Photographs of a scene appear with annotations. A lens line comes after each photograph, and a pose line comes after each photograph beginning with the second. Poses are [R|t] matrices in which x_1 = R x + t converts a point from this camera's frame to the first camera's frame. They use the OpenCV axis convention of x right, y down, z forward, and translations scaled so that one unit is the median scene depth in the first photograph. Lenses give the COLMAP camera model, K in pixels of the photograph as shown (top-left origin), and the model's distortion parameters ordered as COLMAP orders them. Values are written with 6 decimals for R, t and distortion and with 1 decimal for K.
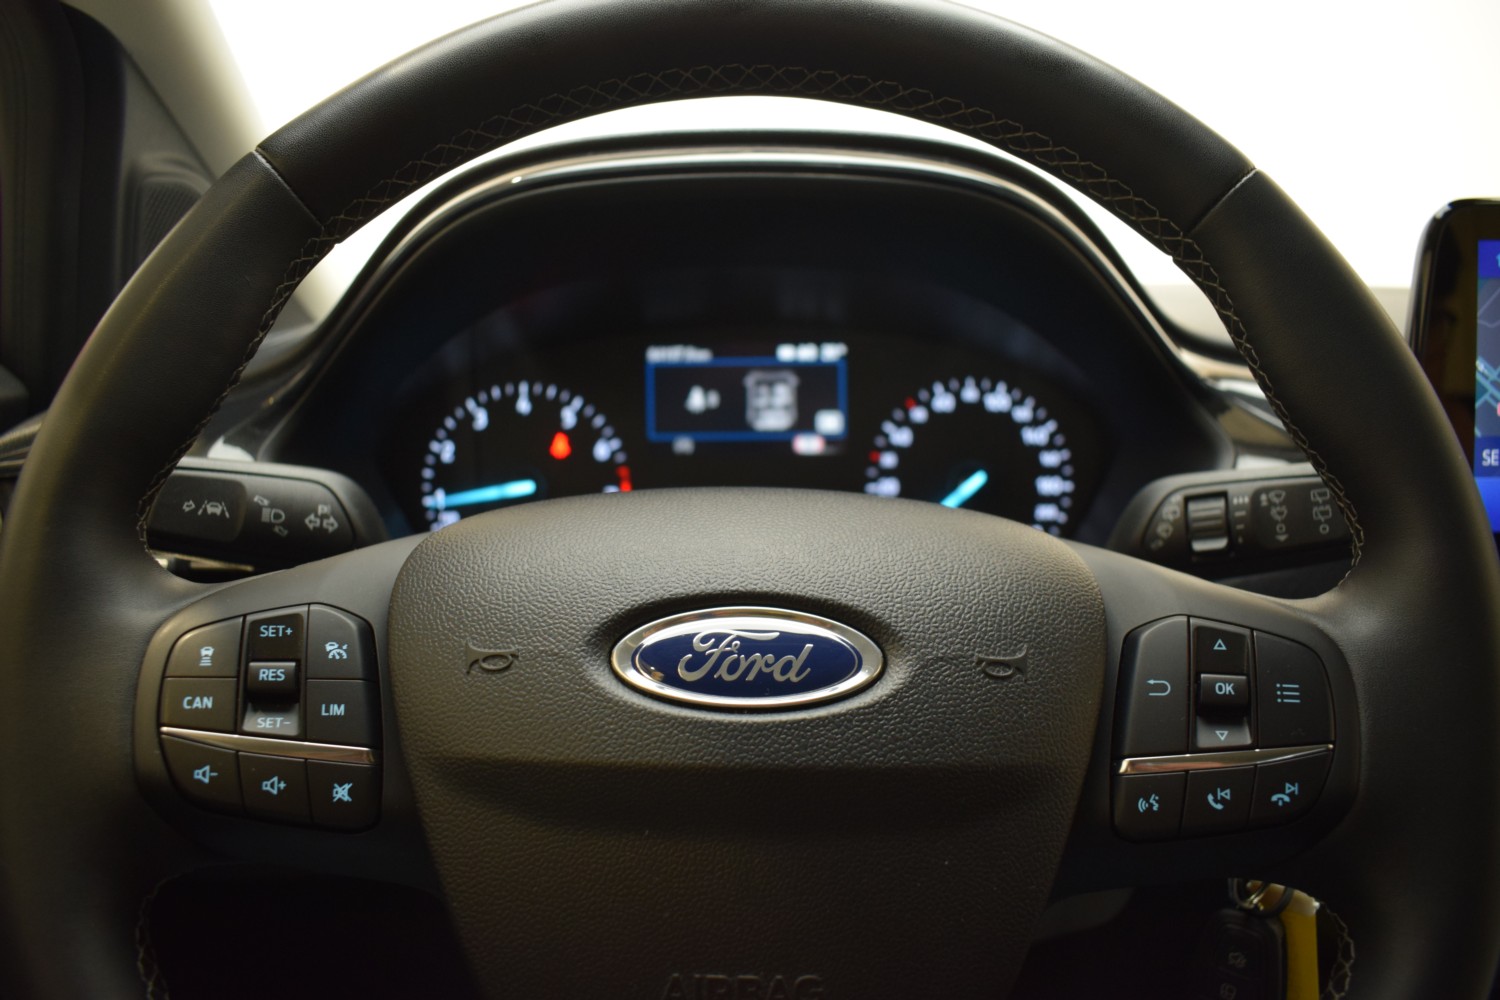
lens RADIAL K [[1130.4, 0, 750.0], [0, 1130.4, 500.0], [0, 0, 1]] dist [-0.093725, 0.000257]
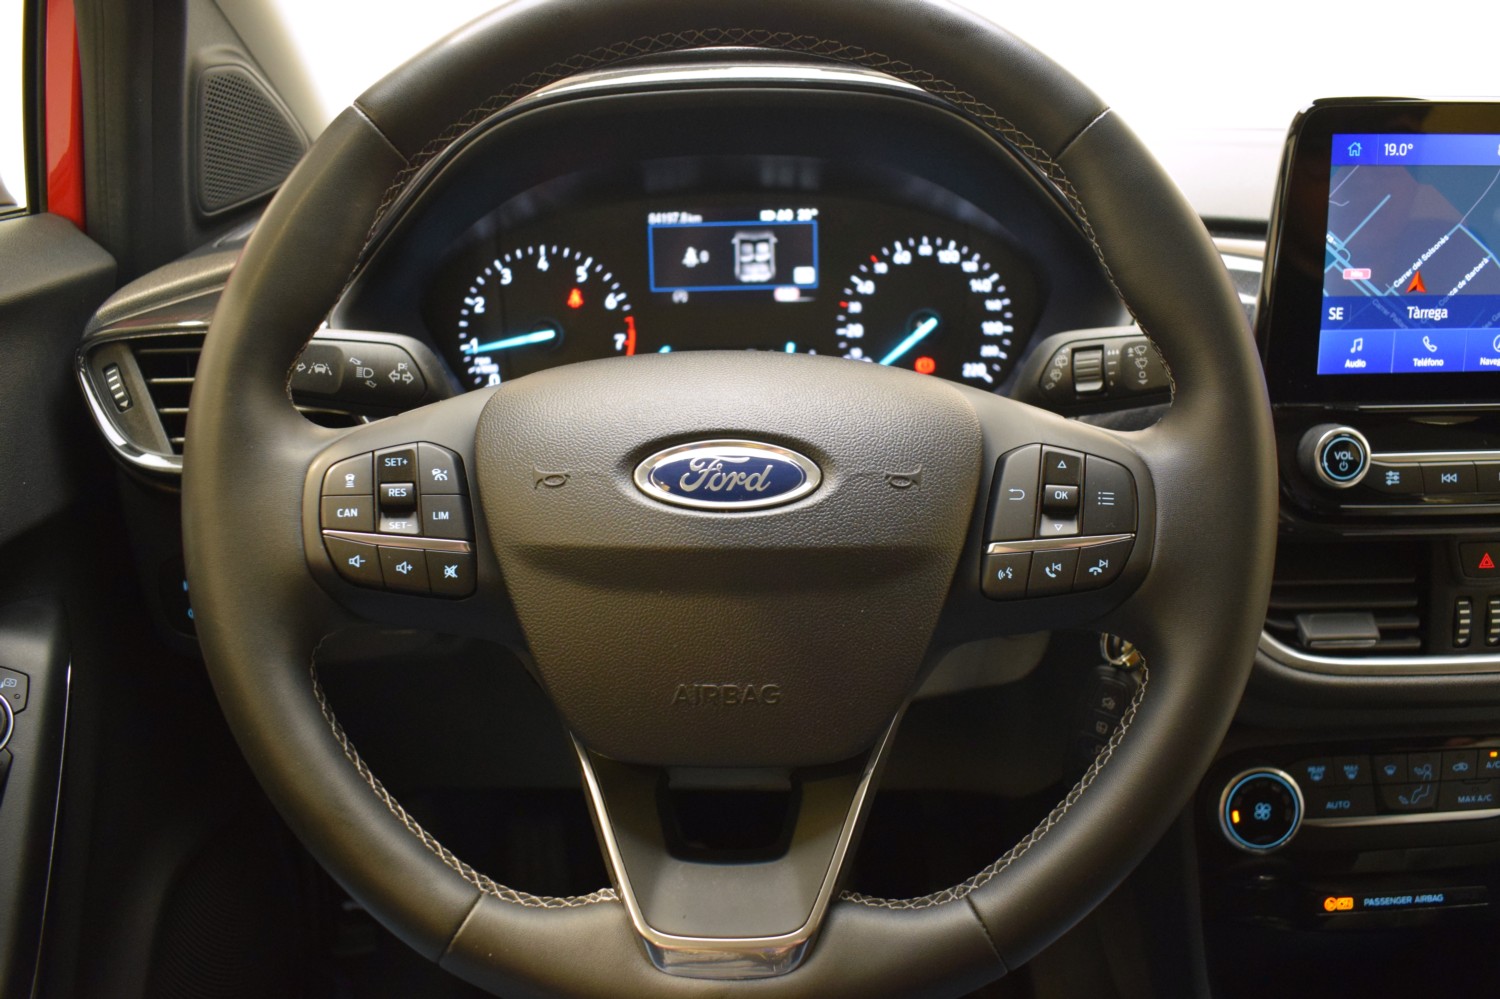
lens RADIAL K [[1200.3, 0, 750.0], [0, 1200.3, 499.5], [0, 0, 1]] dist [-0.082193, 0.000056]
pose [[0.999941, -0.010394, -0.003052, 0.023695], [0.010745, 0.987450, 0.157567, -0.055320], [0.001376, -0.157590, 0.987504, -0.406488]]
